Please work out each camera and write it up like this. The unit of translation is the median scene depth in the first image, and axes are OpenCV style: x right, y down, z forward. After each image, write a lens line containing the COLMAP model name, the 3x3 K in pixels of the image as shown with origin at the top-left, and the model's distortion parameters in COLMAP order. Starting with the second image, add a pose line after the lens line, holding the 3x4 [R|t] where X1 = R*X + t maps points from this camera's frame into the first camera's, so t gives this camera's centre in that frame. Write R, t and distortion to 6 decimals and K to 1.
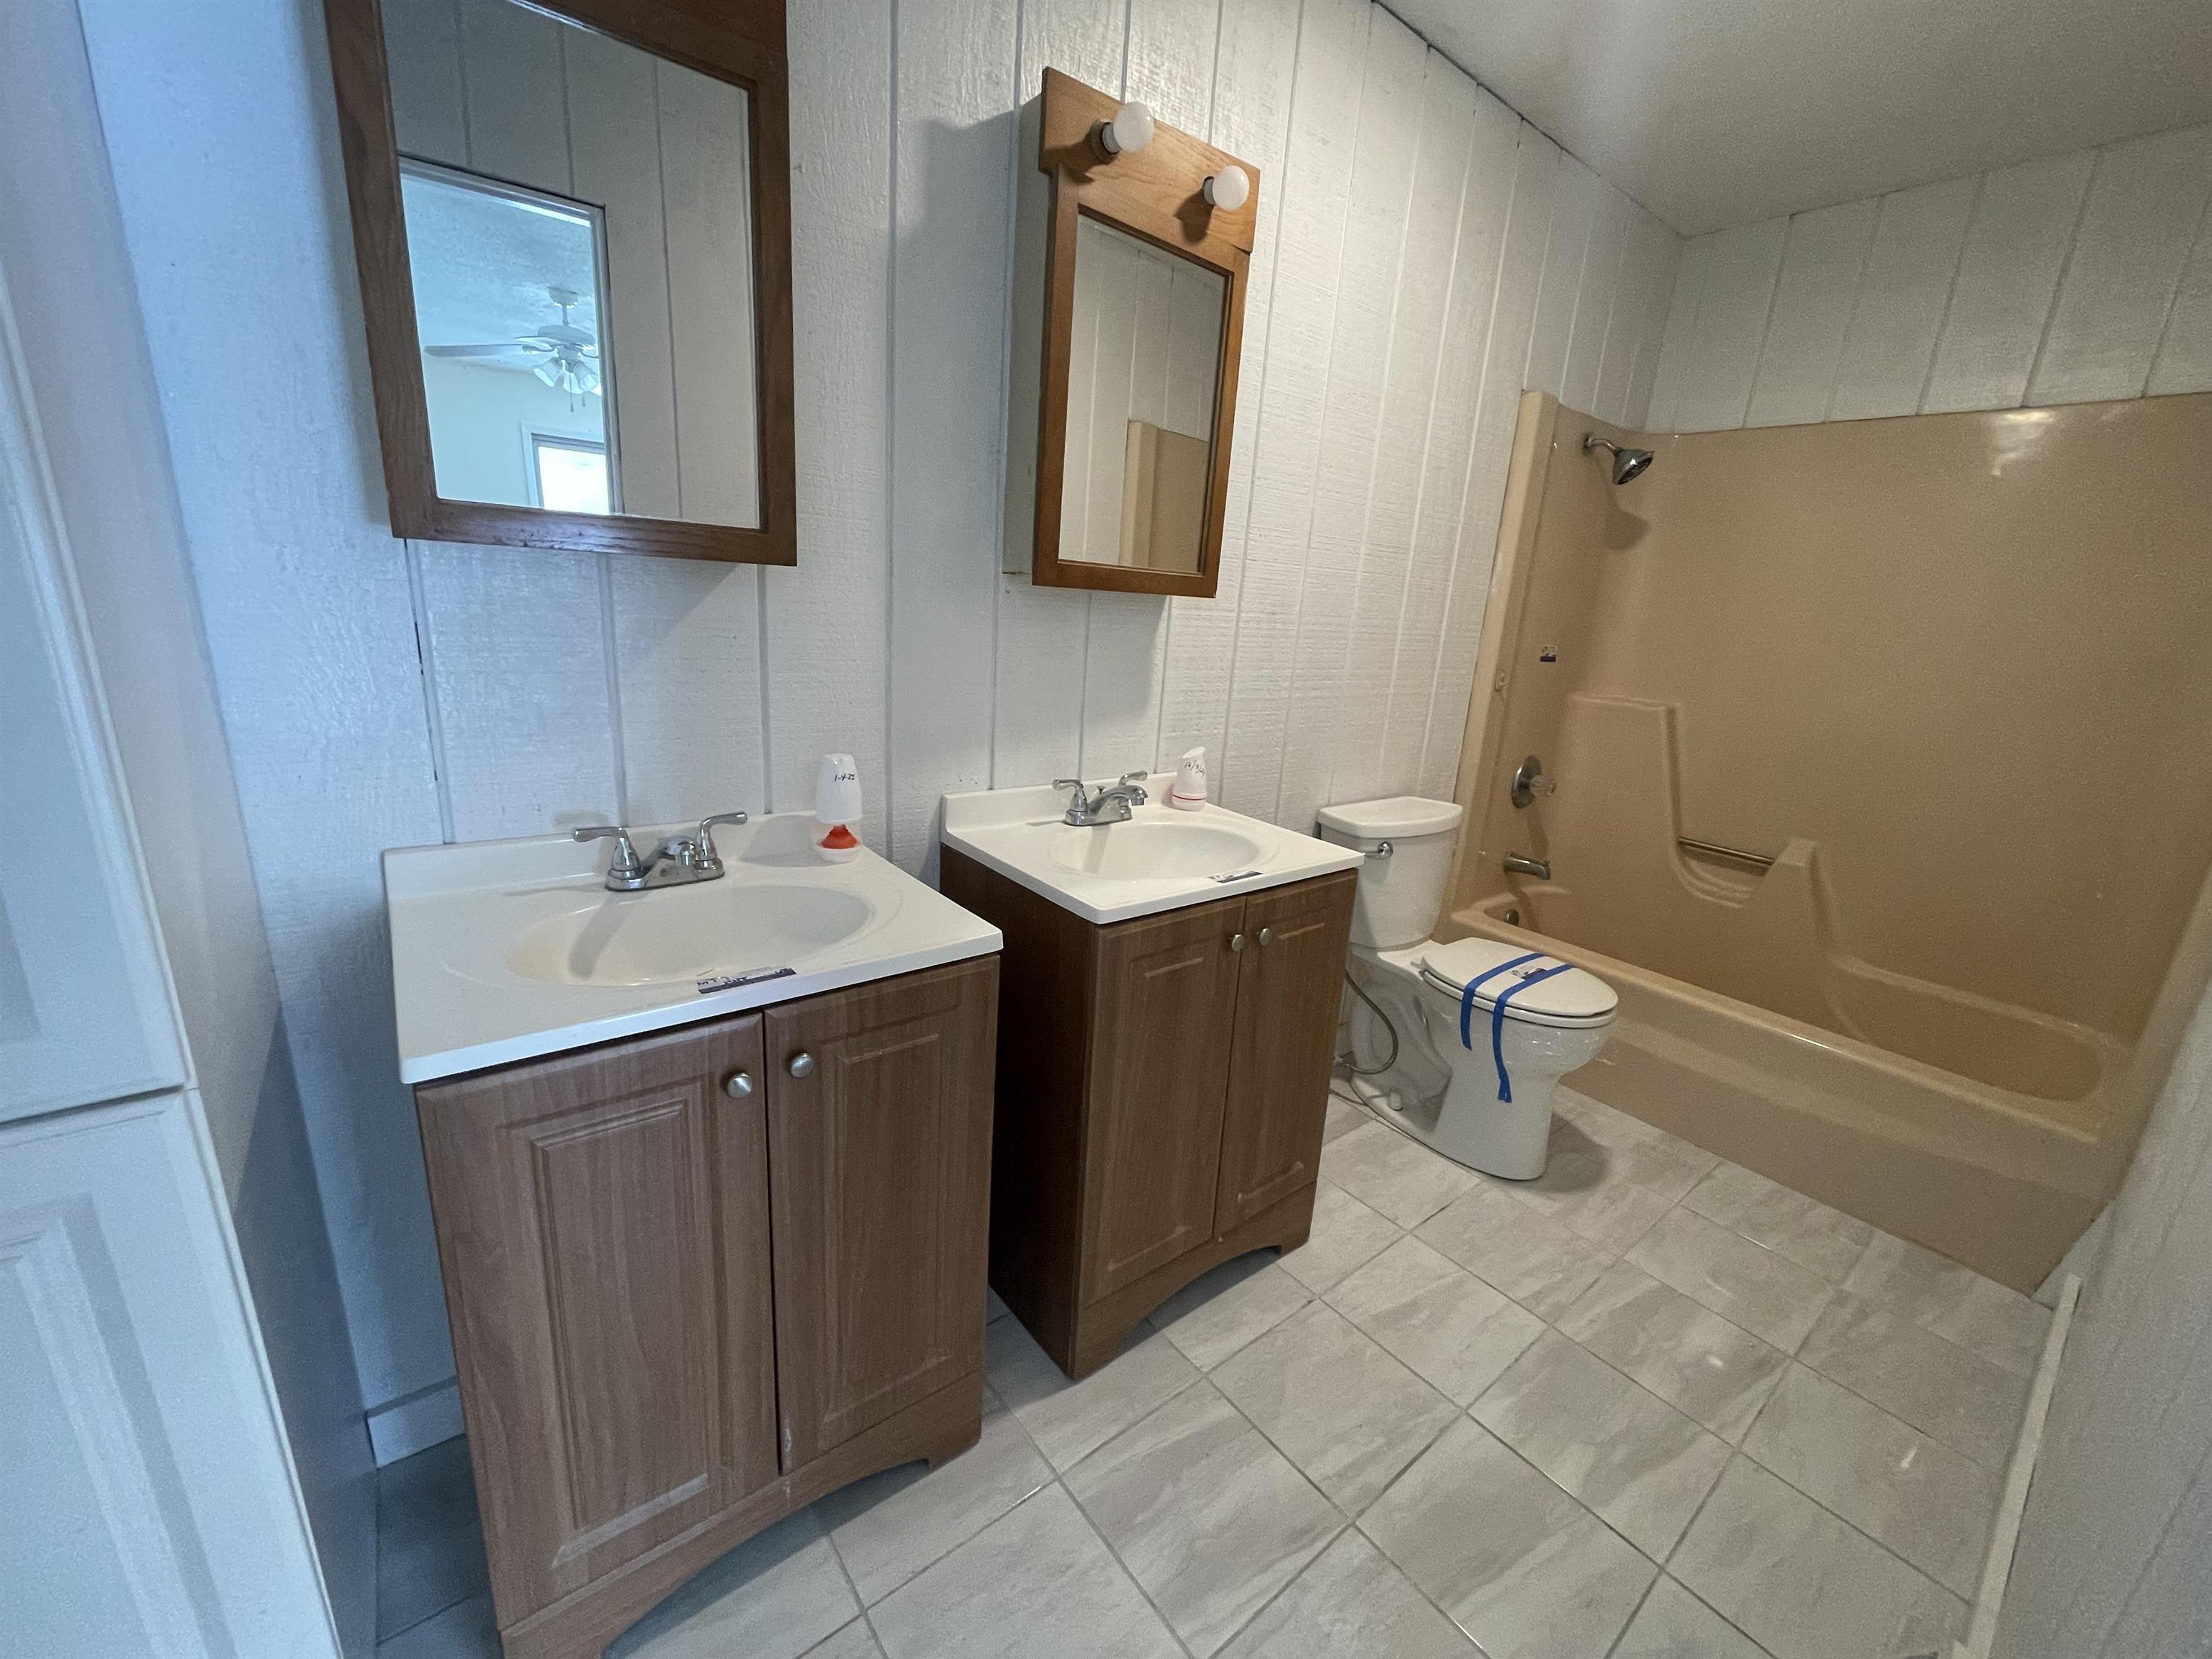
lens RADIAL K [[888.6, 0, 1109.2], [0, 888.6, 830.9], [0, 0, 1]] dist [-0.000850, -0.000927]
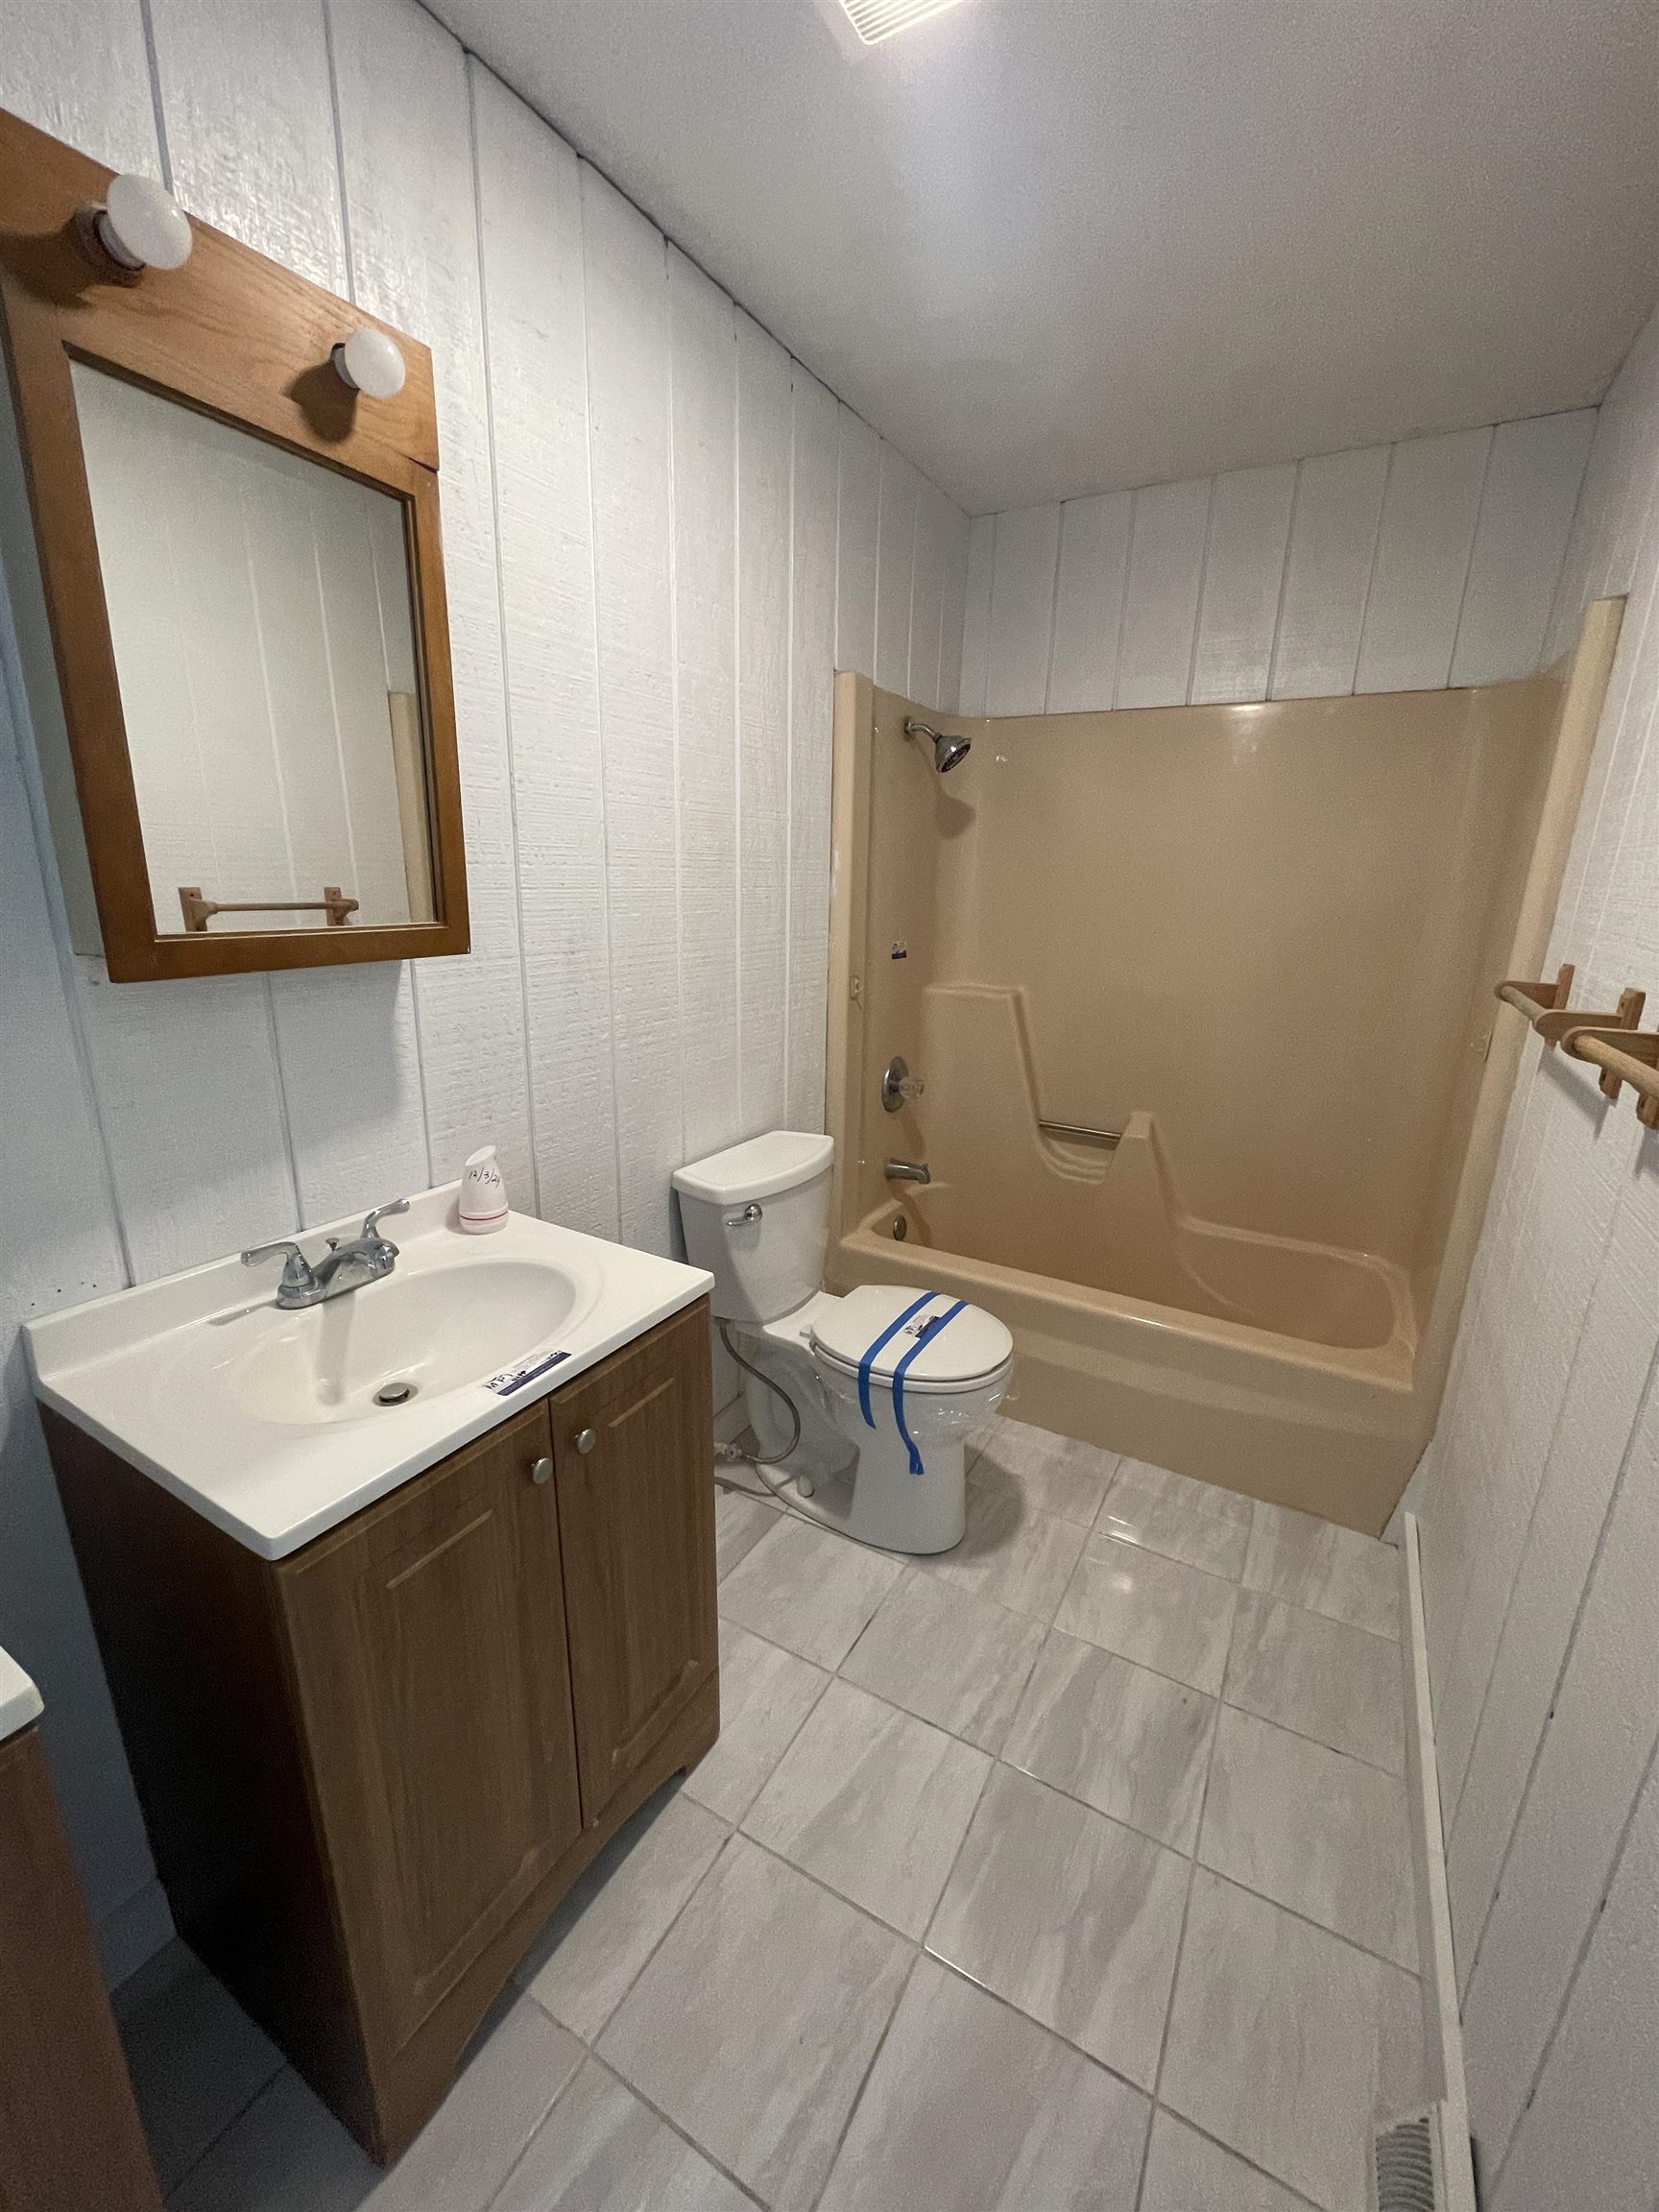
lens RADIAL K [[888.6, 0, 823.3], [0, 888.6, 1107.8], [0, 0, 1]] dist [-0.000850, -0.000927]
pose [[0.932315, -0.134813, 0.335581, 0.119612], [0.130615, 0.990809, 0.035164, -0.117117], [-0.337238, 0.011048, 0.941355, 0.207986]]
